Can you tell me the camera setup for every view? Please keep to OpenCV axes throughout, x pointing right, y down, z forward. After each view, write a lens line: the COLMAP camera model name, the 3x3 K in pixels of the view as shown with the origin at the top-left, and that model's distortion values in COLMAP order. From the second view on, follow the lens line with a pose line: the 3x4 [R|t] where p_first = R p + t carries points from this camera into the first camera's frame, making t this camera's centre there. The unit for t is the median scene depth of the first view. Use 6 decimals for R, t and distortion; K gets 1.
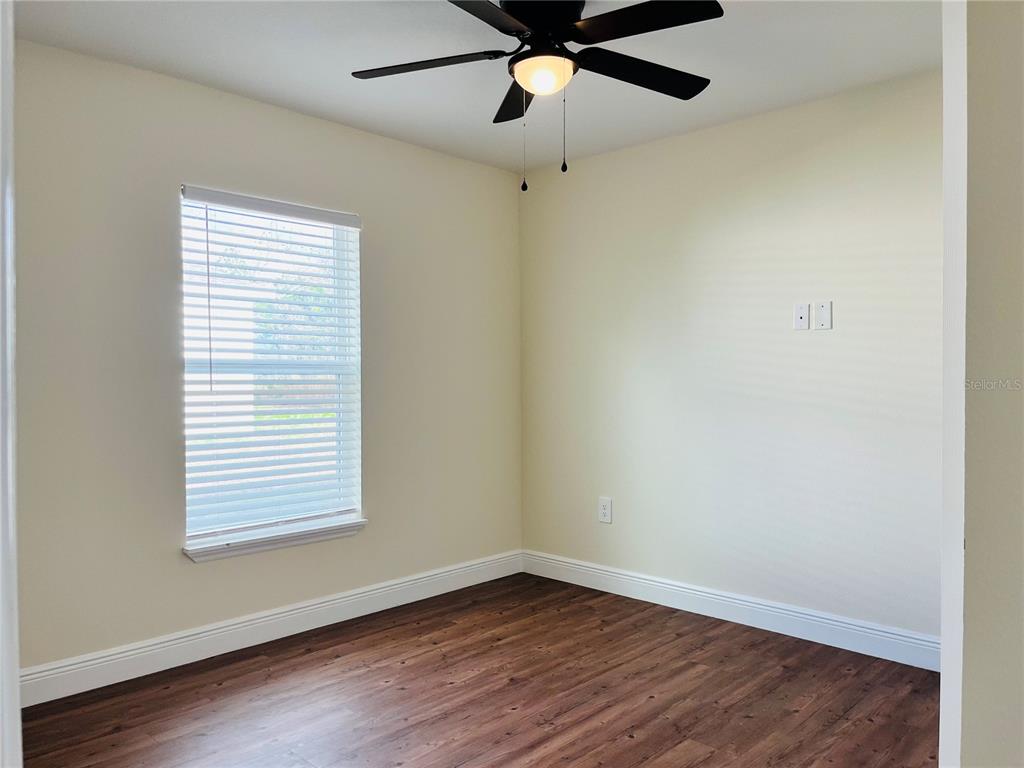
lens RADIAL K [[775.5, 0, 512.8], [0, 775.5, 379.2], [0, 0, 1]] dist [0.058138, -0.082315]
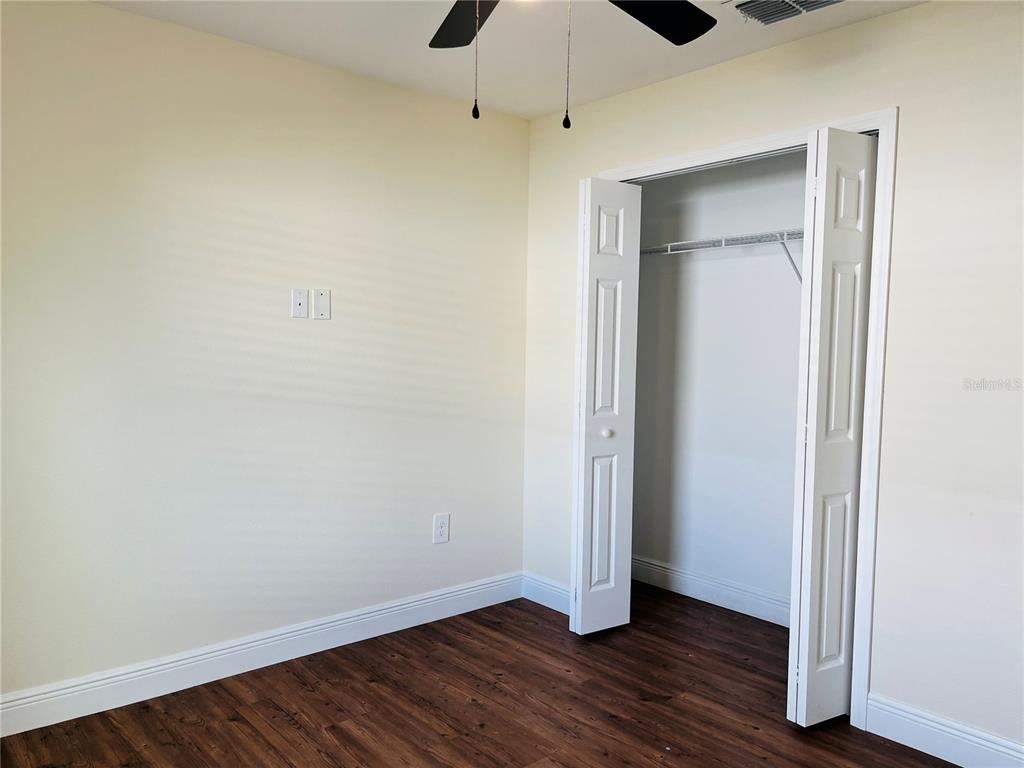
lens RADIAL K [[775.5, 0, 507.2], [0, 775.5, 384.4], [0, 0, 1]] dist [0.058138, -0.082315]
pose [[0.099181, -0.056488, 0.993465, -0.515166], [-0.006797, 0.998326, 0.057443, -0.041594], [-0.995046, -0.012450, 0.098631, 0.700054]]
